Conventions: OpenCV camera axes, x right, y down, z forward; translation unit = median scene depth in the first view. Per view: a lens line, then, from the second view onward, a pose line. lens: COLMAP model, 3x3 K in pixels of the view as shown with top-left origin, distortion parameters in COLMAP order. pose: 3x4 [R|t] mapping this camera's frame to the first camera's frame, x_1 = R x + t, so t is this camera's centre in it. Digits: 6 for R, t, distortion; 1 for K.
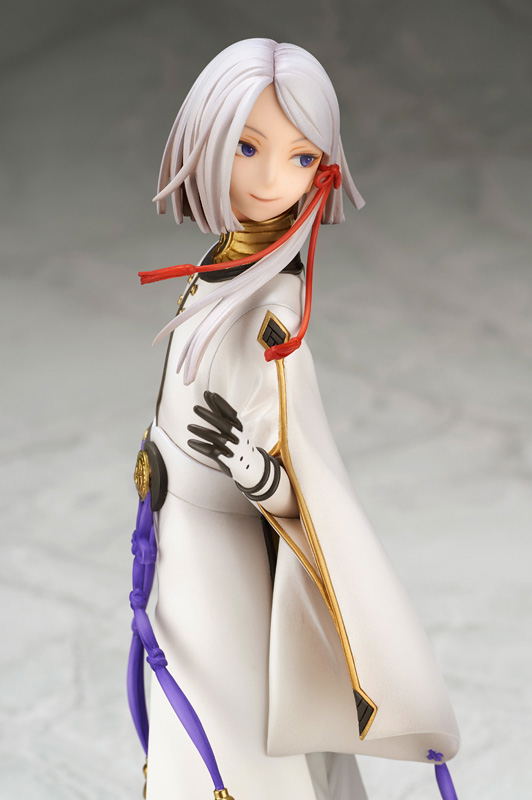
lens RADIAL K [[2231.1, 0, 266.0], [0, 2231.1, 400.0], [0, 0, 1]] dist [0.099615, -0.128706]
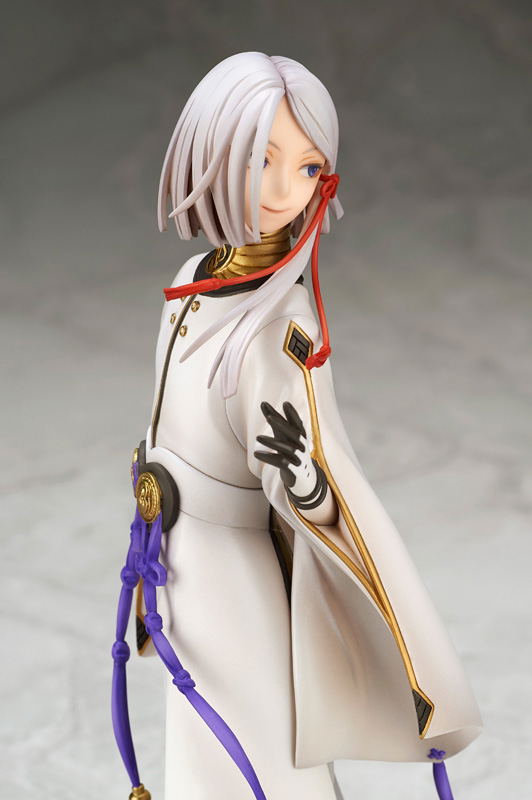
lens RADIAL K [[2231.1, 0, 266.0], [0, 2231.1, 400.0], [0, 0, 1]] dist [0.099615, -0.128706]
pose [[0.976856, -0.061556, 0.204847, -0.215023], [0.065583, 0.997763, -0.012922, 0.007536], [-0.203593, 0.026057, 0.978709, 0.021757]]
